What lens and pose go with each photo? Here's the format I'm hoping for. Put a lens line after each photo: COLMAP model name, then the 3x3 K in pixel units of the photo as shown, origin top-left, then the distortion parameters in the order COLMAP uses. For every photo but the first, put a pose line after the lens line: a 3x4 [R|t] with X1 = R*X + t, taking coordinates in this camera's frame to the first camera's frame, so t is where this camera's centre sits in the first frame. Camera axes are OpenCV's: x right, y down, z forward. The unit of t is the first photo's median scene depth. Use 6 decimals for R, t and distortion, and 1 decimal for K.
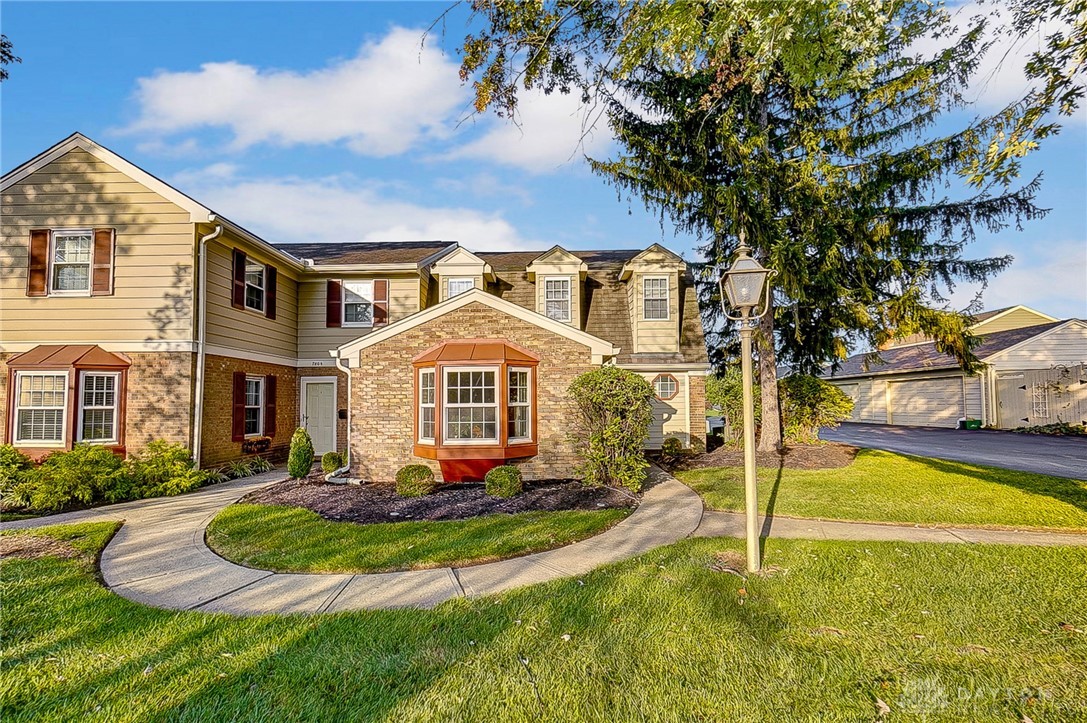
lens RADIAL K [[477.4, 0, 543.5], [0, 477.4, 361.5], [0, 0, 1]] dist [-0.002913, -0.000515]
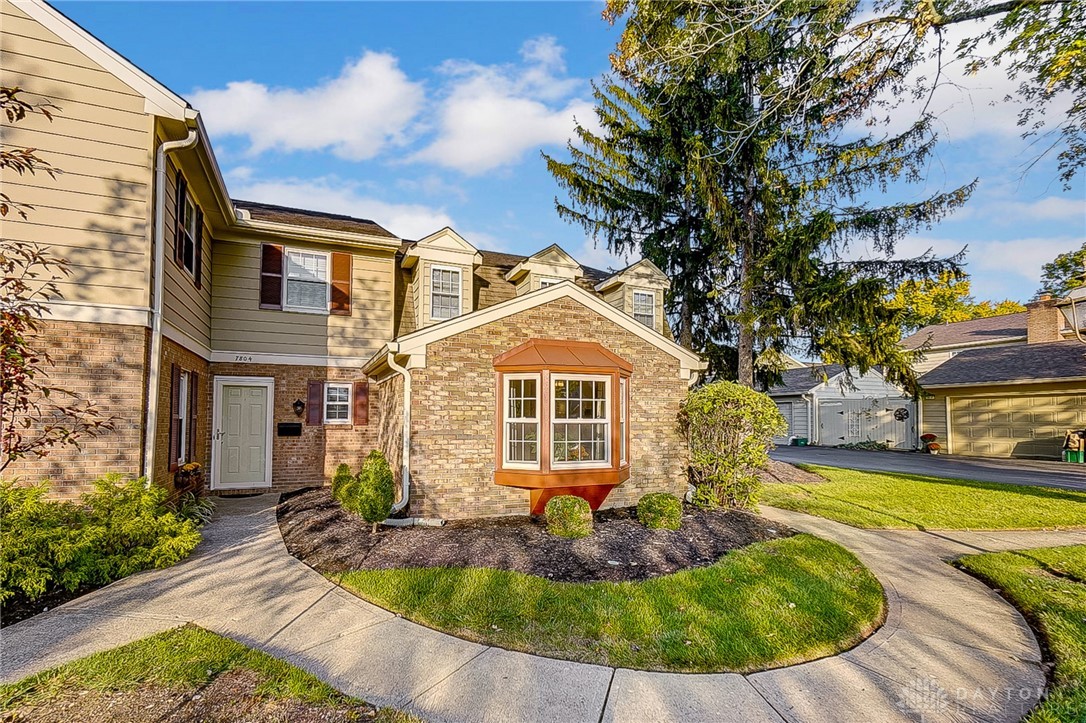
lens RADIAL K [[493.5, 0, 543.1], [0, 493.5, 381.2], [0, 0, 1]] dist [-0.001865, -0.000920]
pose [[0.919622, 0.046382, 0.390058, -0.513357], [-0.050179, 0.998740, -0.000458, 0.024664], [-0.389587, -0.019152, 0.920790, 0.222592]]
